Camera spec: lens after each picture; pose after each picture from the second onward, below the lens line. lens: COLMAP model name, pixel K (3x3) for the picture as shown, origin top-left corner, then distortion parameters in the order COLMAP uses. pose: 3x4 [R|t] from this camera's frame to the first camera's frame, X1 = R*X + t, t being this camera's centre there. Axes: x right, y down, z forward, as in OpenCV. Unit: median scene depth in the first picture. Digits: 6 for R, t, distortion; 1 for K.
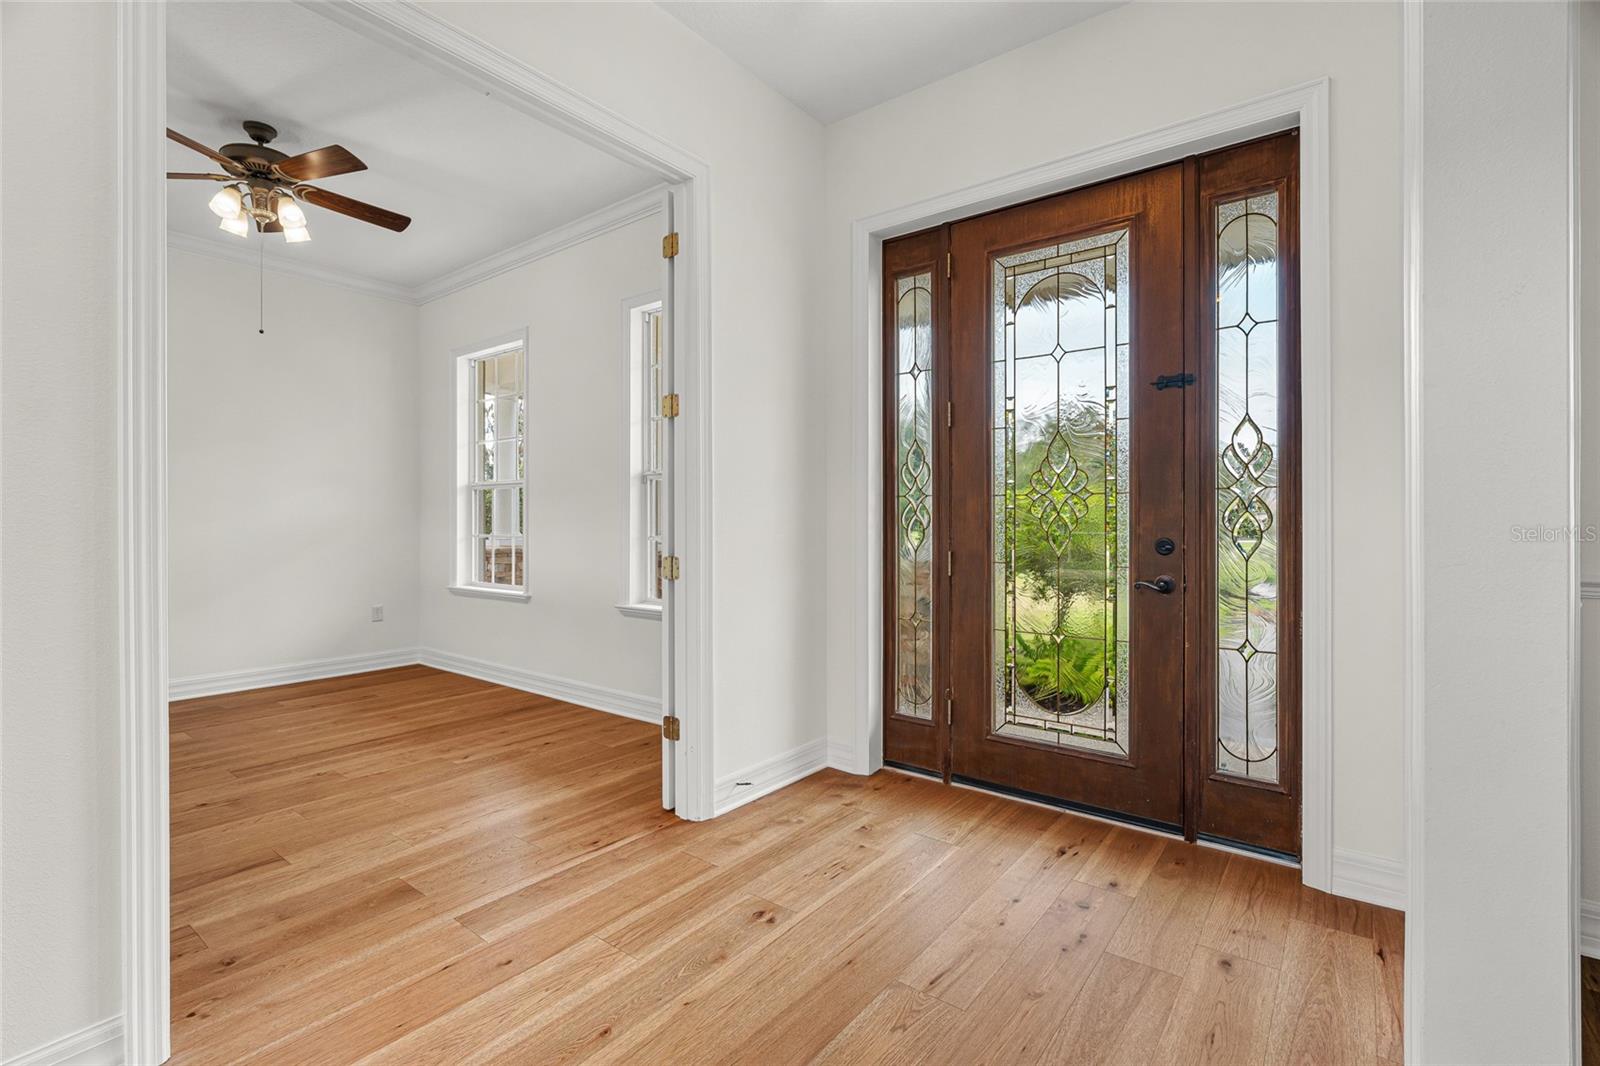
lens RADIAL K [[725.8, 0, 793.1], [0, 725.8, 522.6], [0, 0, 1]] dist [-0.000540, 0.000820]
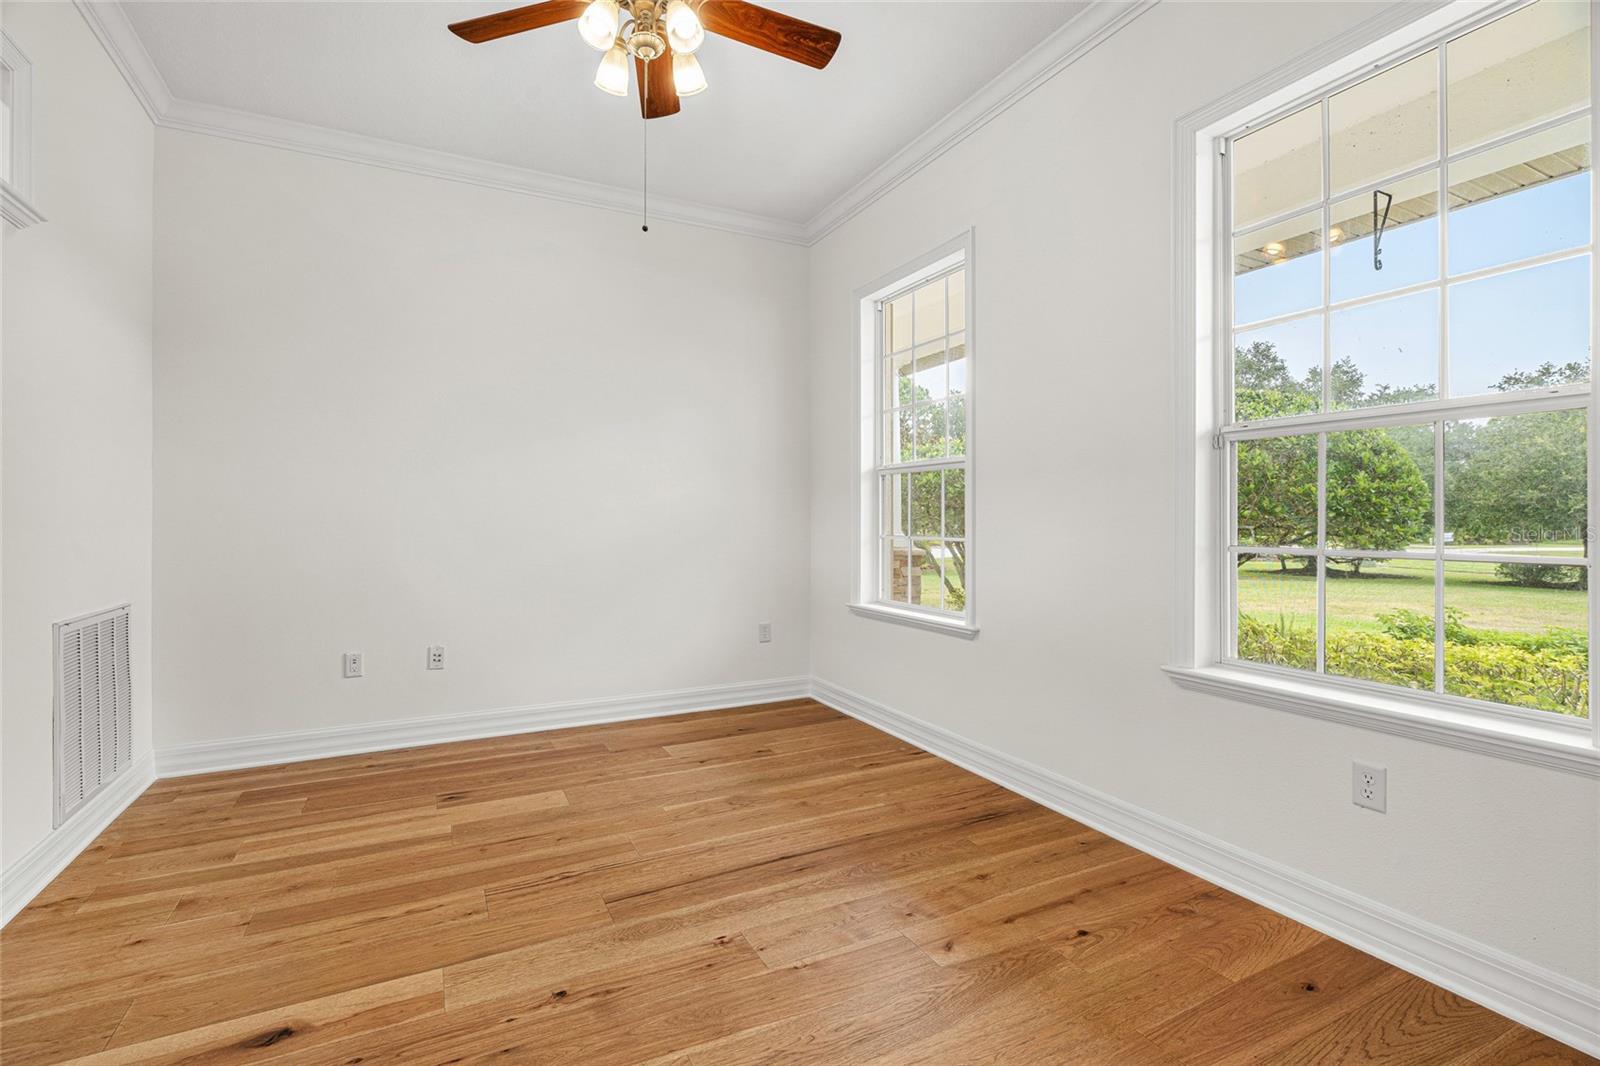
lens RADIAL K [[725.8, 0, 793.1], [0, 725.8, 522.6], [0, 0, 1]] dist [-0.000540, 0.000820]
pose [[0.907047, 0.004898, -0.421001, -0.289405], [-0.003306, 0.999984, 0.004512, 0.001028], [0.421017, -0.002700, 0.907049, 0.399799]]
